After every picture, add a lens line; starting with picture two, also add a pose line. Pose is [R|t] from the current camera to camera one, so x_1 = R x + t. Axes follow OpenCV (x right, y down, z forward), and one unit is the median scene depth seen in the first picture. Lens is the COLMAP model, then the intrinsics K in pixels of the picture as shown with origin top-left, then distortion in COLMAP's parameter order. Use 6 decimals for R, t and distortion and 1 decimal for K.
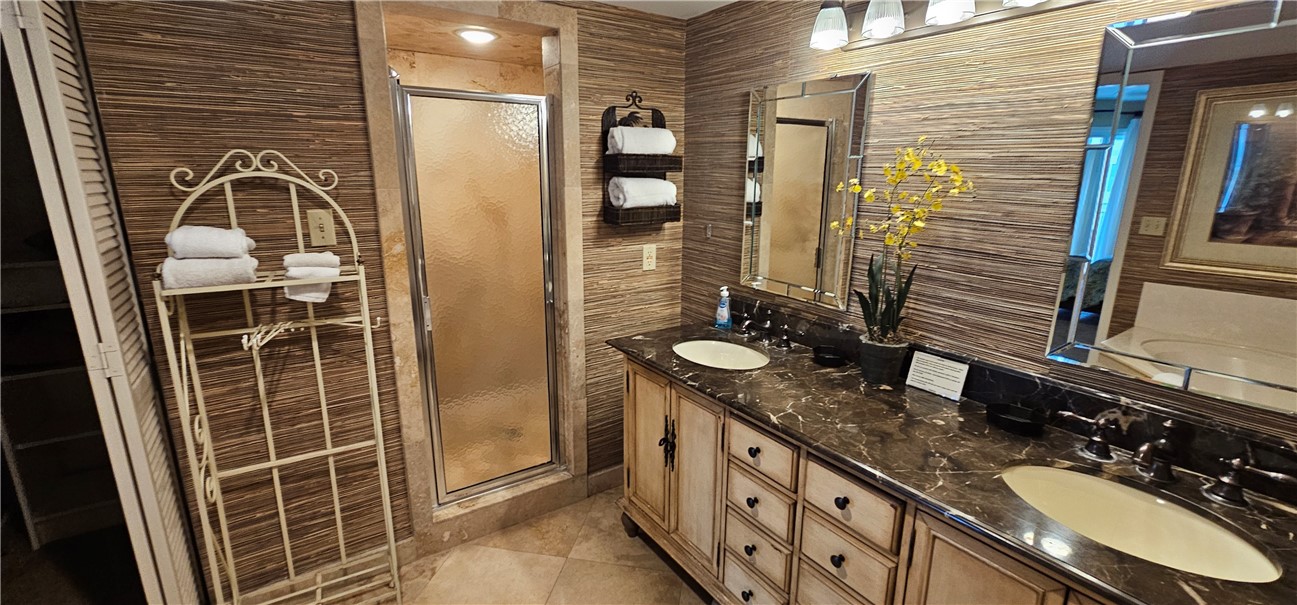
lens RADIAL K [[535.4, 0, 648.5], [0, 535.4, 302.5], [0, 0, 1]] dist [-0.000003, 0.000319]
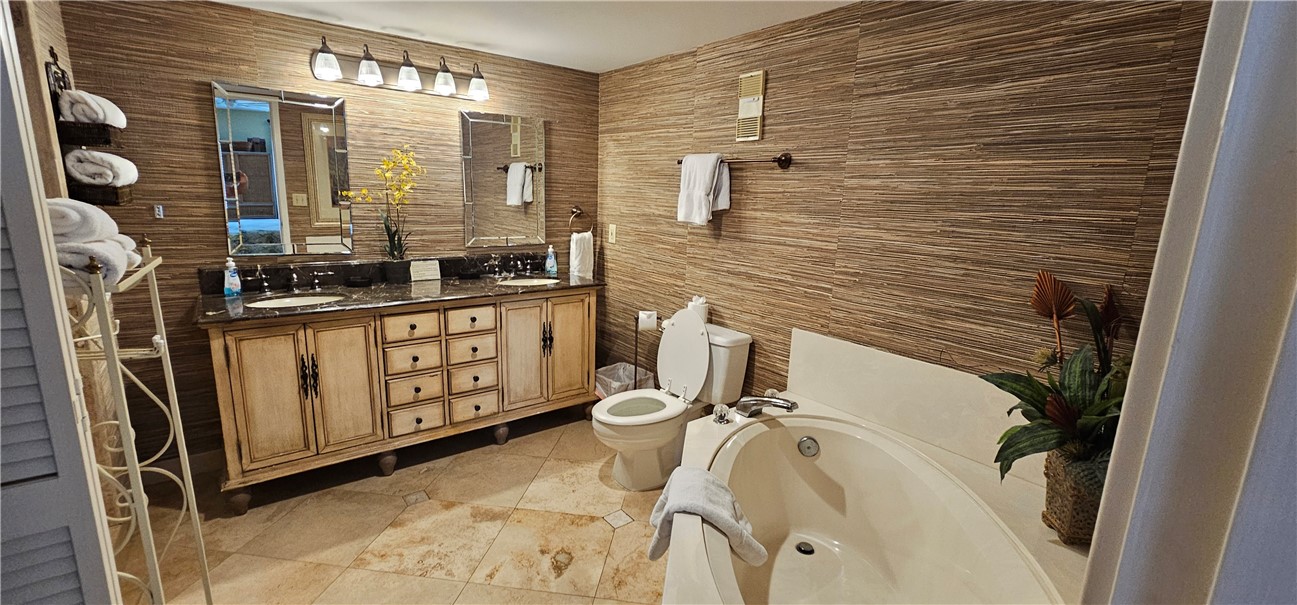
lens RADIAL K [[535.4, 0, 648.5], [0, 535.4, 302.5], [0, 0, 1]] dist [-0.000003, 0.000319]
pose [[-0.055937, -0.215782, 0.974838, -1.352237], [0.194020, 0.955405, 0.222614, -0.025728], [-0.979401, 0.201591, -0.011577, 0.248362]]
